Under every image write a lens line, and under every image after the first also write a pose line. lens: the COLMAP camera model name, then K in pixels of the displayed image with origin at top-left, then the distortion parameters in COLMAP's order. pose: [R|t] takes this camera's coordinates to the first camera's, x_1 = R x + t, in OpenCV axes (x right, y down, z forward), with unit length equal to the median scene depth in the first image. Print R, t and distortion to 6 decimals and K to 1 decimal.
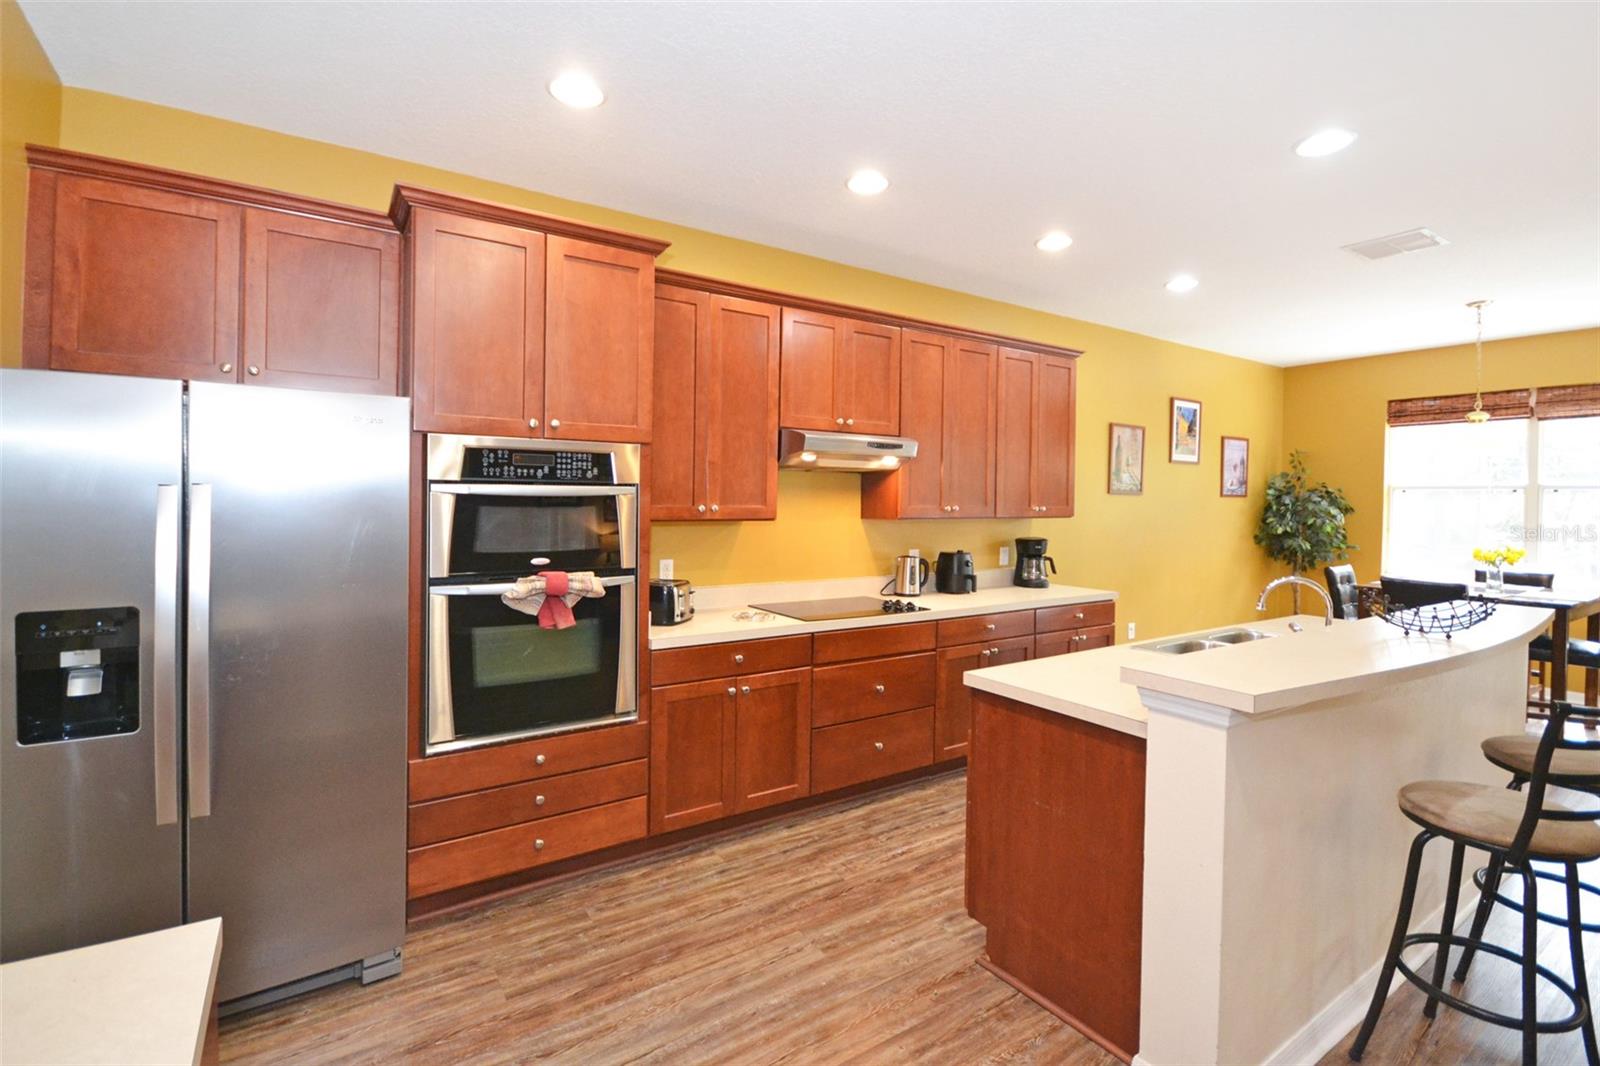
lens RADIAL K [[727.1, 0, 794.4], [0, 727.1, 501.5], [0, 0, 1]] dist [0.002222, -0.006784]
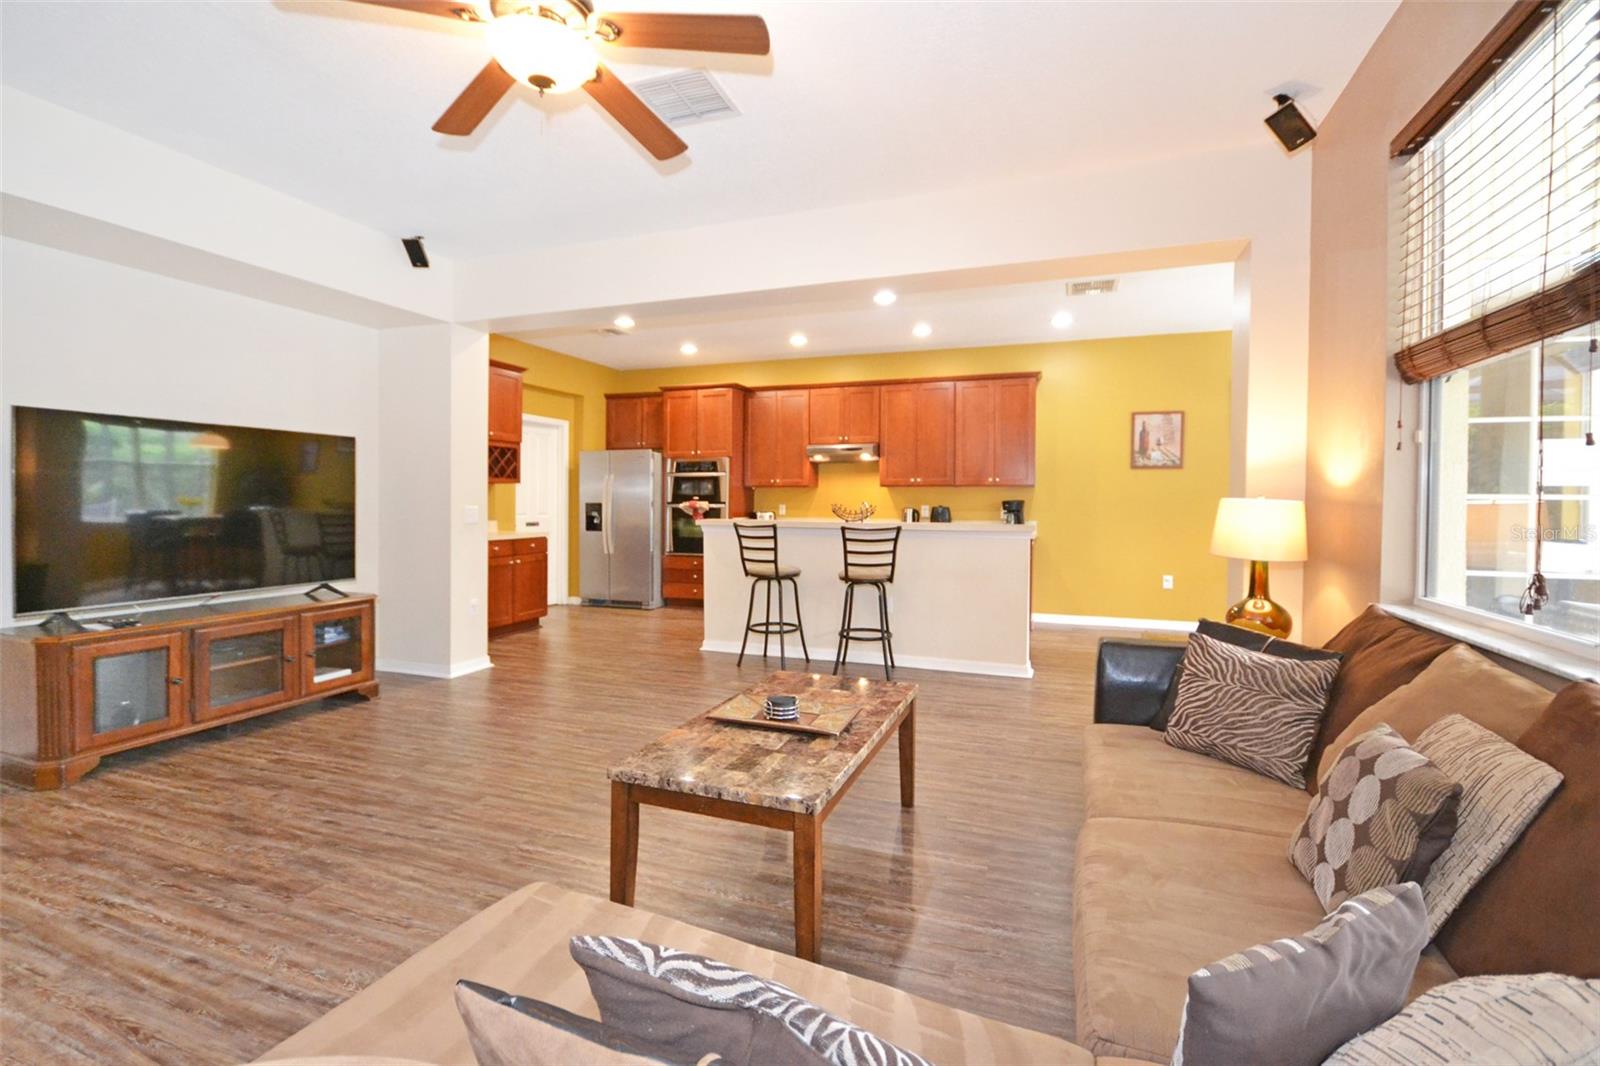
lens RADIAL K [[727.1, 0, 786.4], [0, 727.1, 501.1], [0, 0, 1]] dist [0.002222, -0.006784]
pose [[0.593044, -0.014848, -0.805033, 1.941220], [-0.003713, 0.999769, -0.021176, 0.132344], [0.805161, 0.015547, 0.592852, -0.413739]]
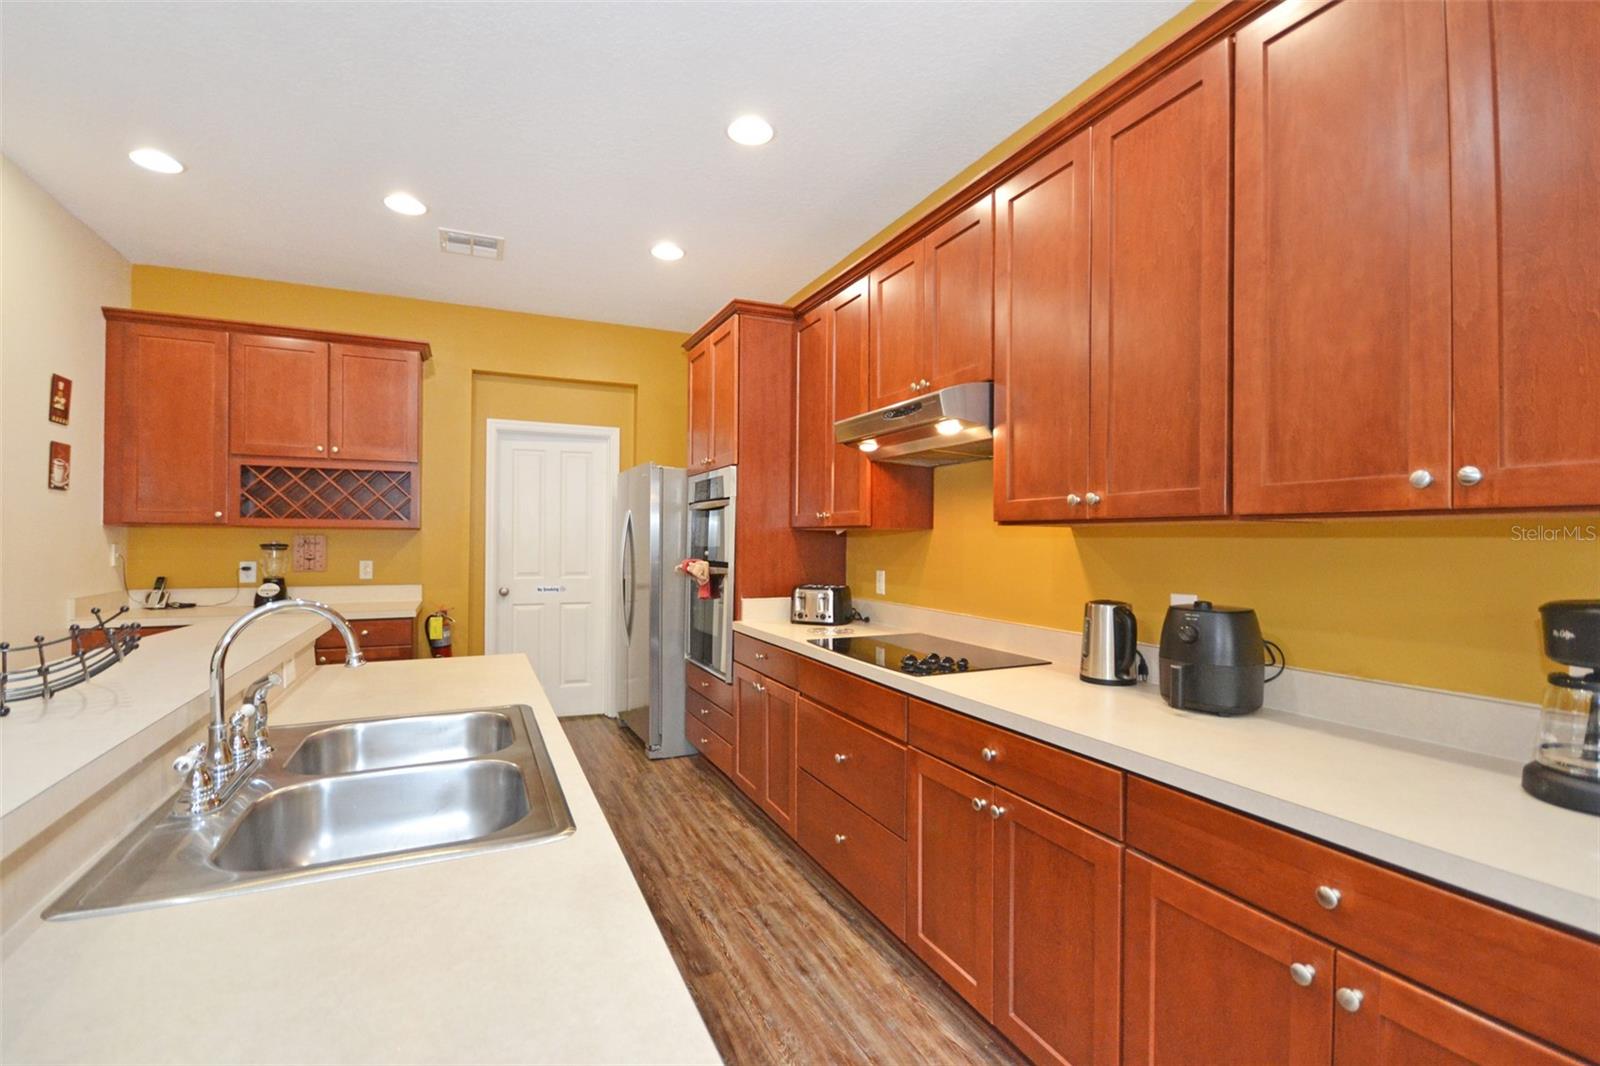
lens RADIAL K [[727.1, 0, 784.4], [0, 727.1, 532.9], [0, 0, 1]] dist [0.002222, -0.006784]
pose [[-0.170035, -0.023021, -0.985169, 0.927307], [-0.017529, 0.999640, -0.020334, 0.057912], [0.985282, 0.013811, -0.170378, 1.183967]]
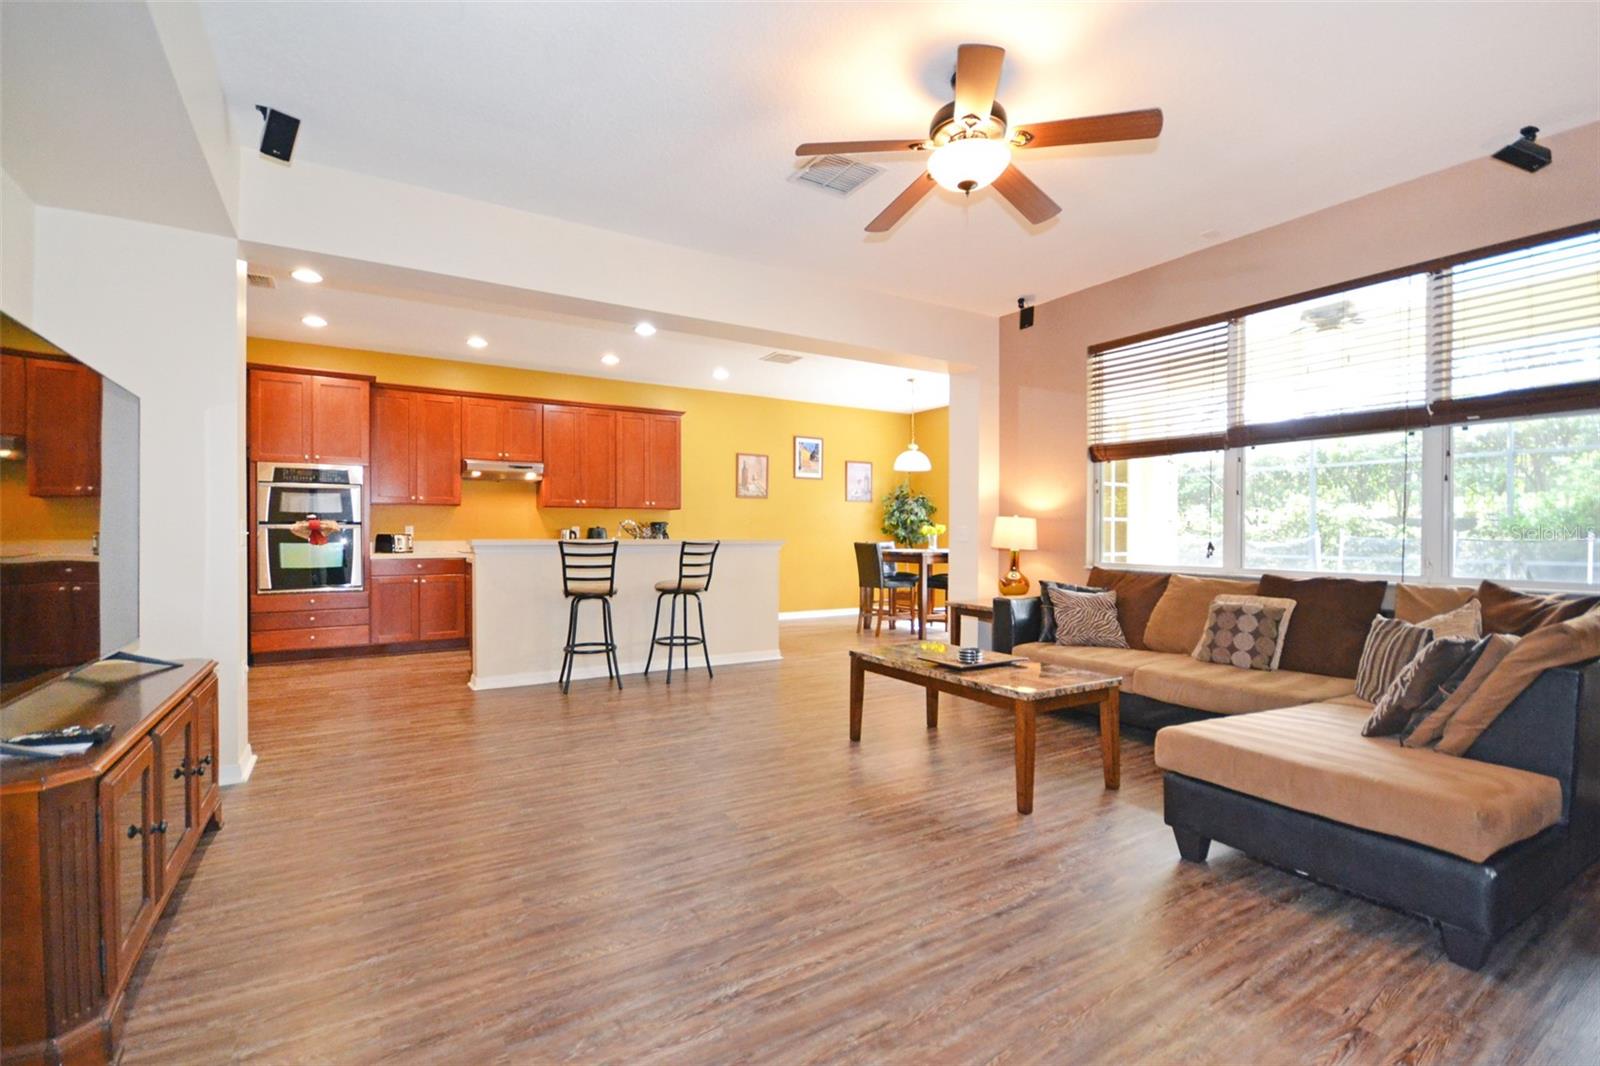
lens RADIAL K [[727.1, 0, 793.4], [0, 727.1, 543.5], [0, 0, 1]] dist [0.002222, -0.006784]
pose [[0.999670, -0.015549, -0.020452, 1.045753], [0.015660, 0.999863, 0.005306, 0.151546], [0.020367, -0.005625, 0.999777, -1.092157]]
